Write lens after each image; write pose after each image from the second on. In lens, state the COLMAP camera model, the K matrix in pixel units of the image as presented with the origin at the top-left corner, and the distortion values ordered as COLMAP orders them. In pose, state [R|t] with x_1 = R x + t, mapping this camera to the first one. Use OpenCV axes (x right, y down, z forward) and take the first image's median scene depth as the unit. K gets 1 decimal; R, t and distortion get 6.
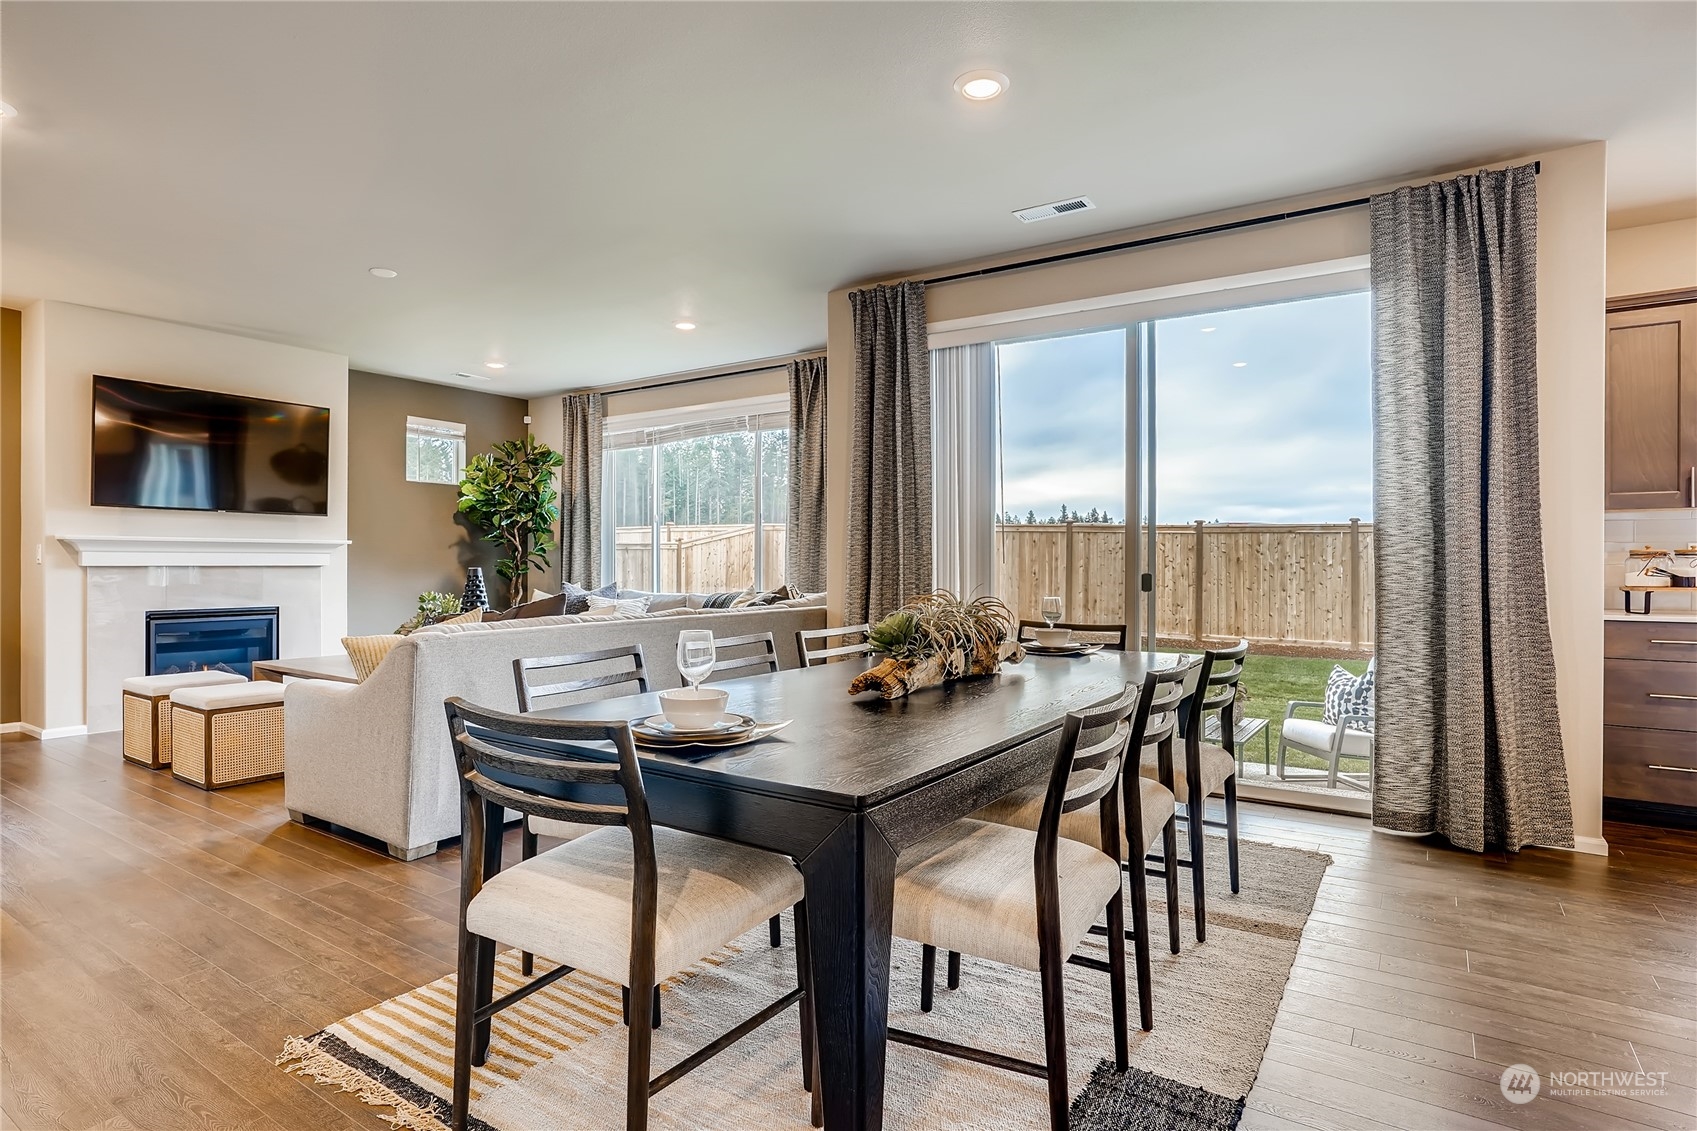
lens RADIAL K [[881.1, 0, 859.7], [0, 881.1, 562.2], [0, 0, 1]] dist [-0.043740, 0.020828]
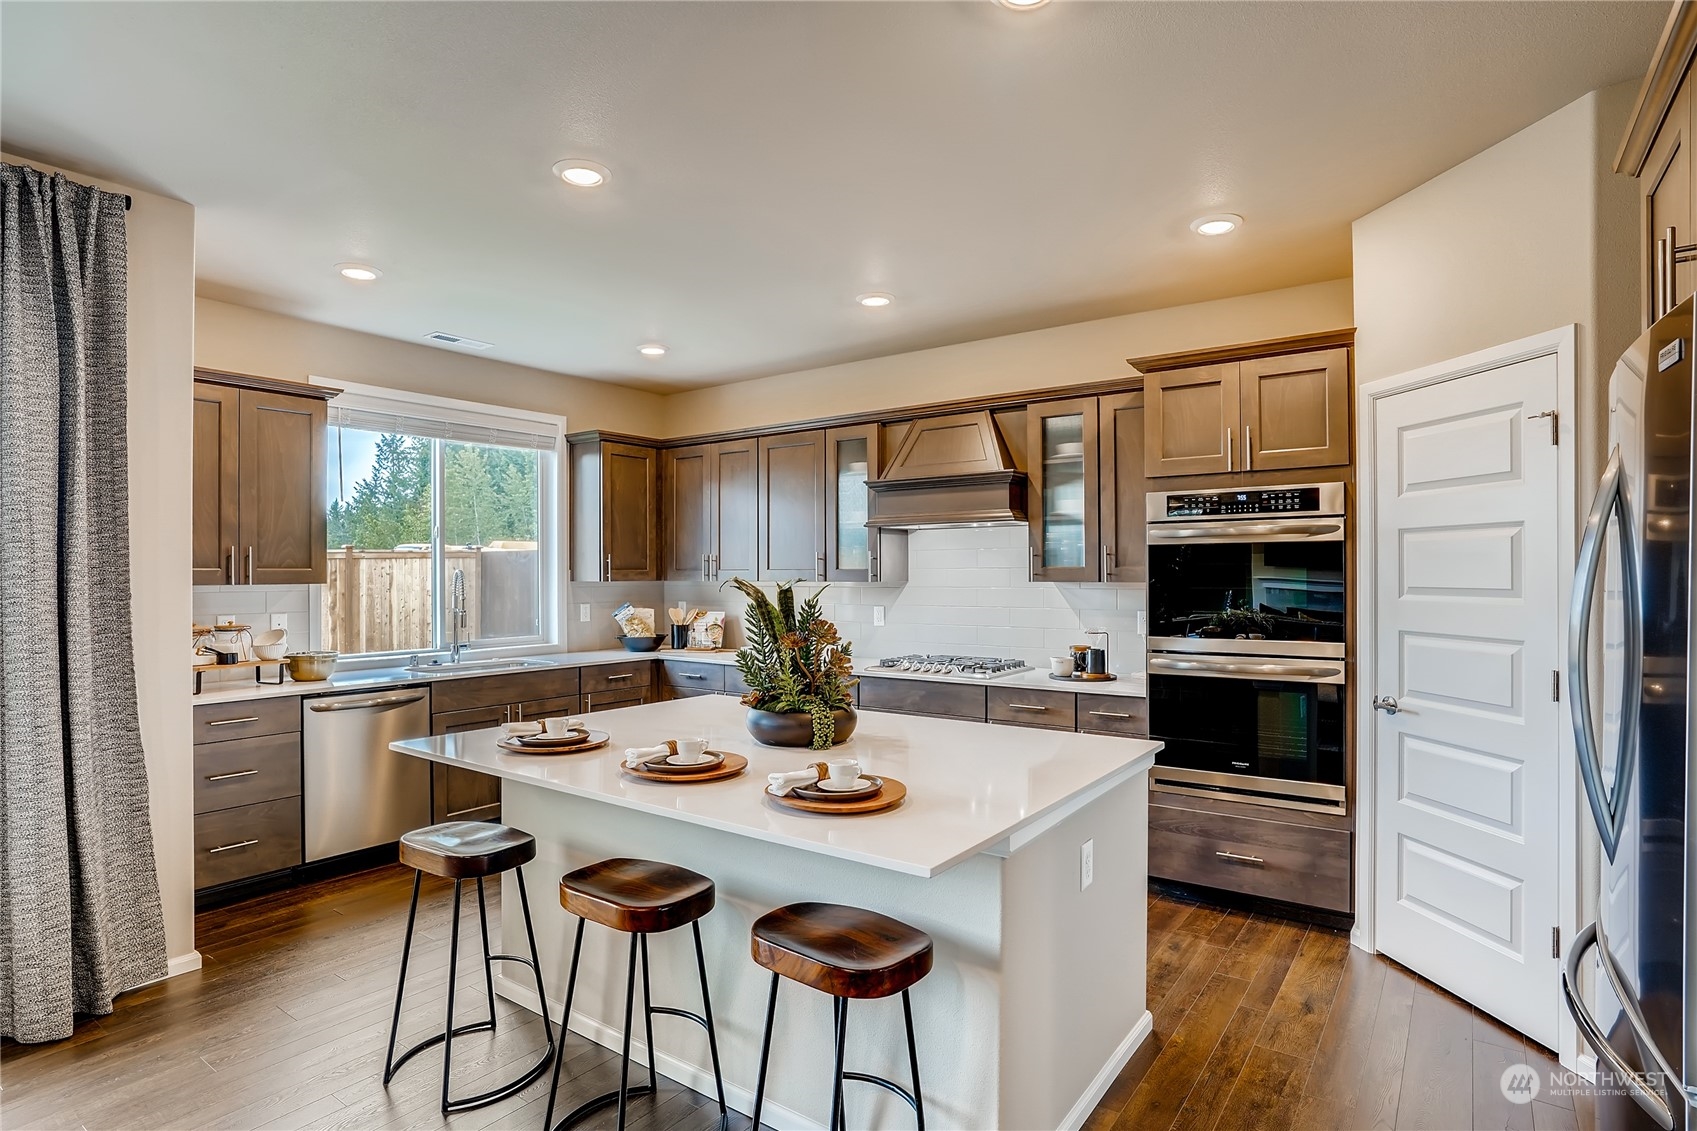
lens RADIAL K [[881.1, 0, 842.1], [0, 881.1, 573.3], [0, 0, 1]] dist [-0.043740, 0.020828]
pose [[0.059206, -0.000654, 0.998246, -0.024790], [0.002697, 0.999996, 0.000495, -0.074029], [-0.998242, 0.002662, 0.059208, 0.204659]]
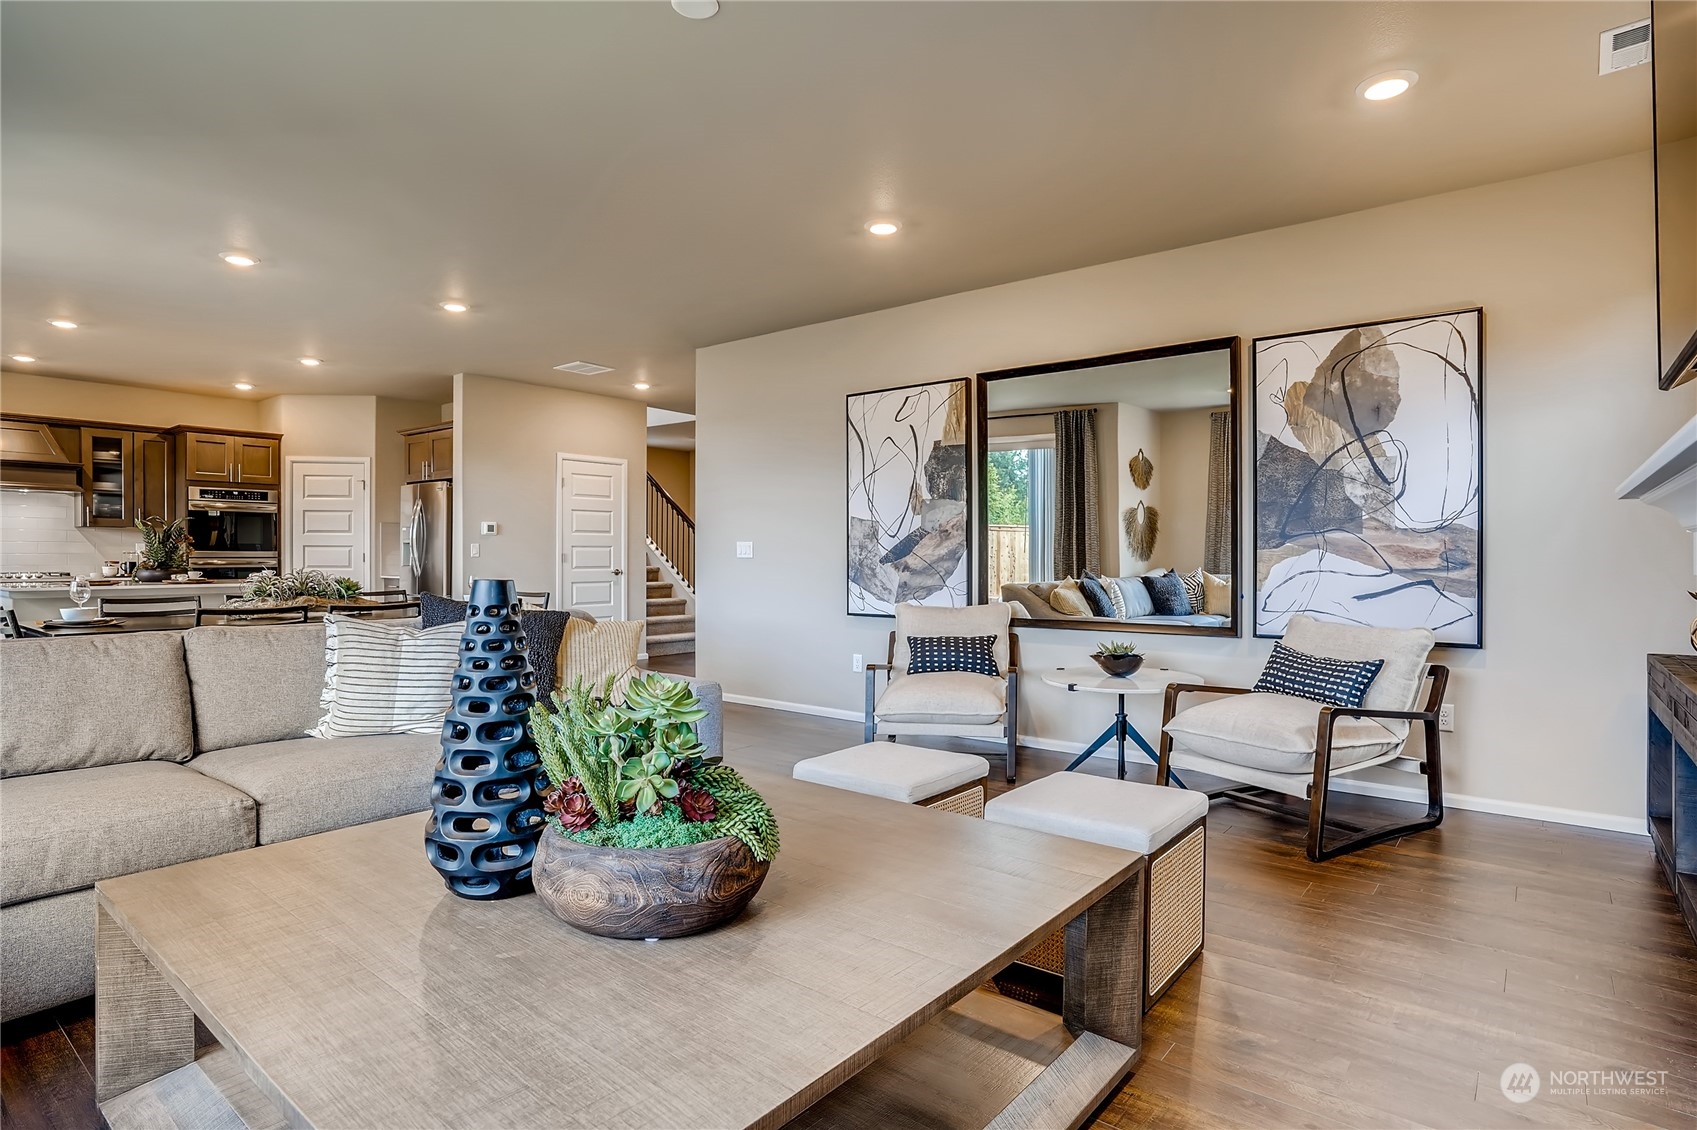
lens RADIAL K [[881.1, 0, 853.1], [0, 881.1, 561.7], [0, 0, 1]] dist [-0.043740, 0.020828]
pose [[-0.995777, -0.002342, 0.091780, -0.851169], [-0.001988, 0.999990, 0.003947, 0.011180], [-0.091788, 0.003748, -0.995772, 1.884519]]
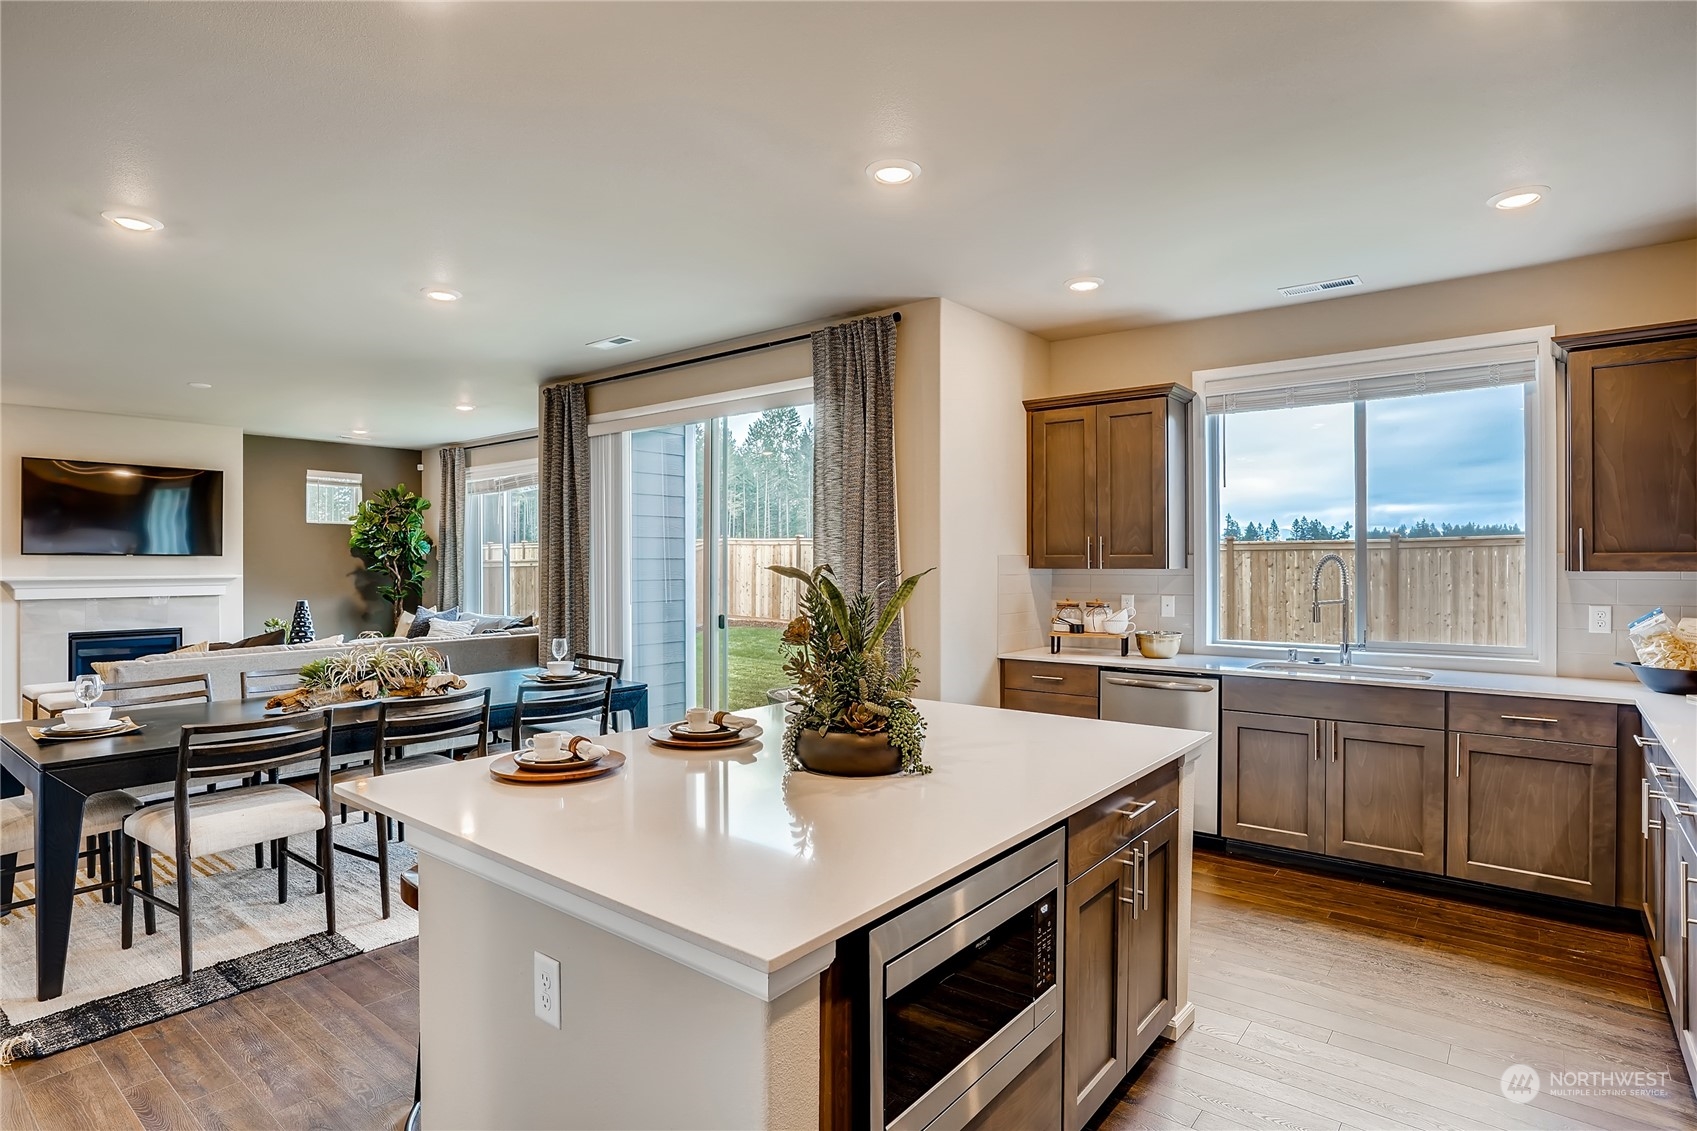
lens RADIAL K [[881.1, 0, 855.1], [0, 881.1, 565.5], [0, 0, 1]] dist [-0.043740, 0.020828]
pose [[0.995410, -0.001551, -0.095689, 0.731902], [0.001915, 0.999991, 0.003710, -0.071656], [0.095683, -0.003876, 0.995404, -0.293186]]
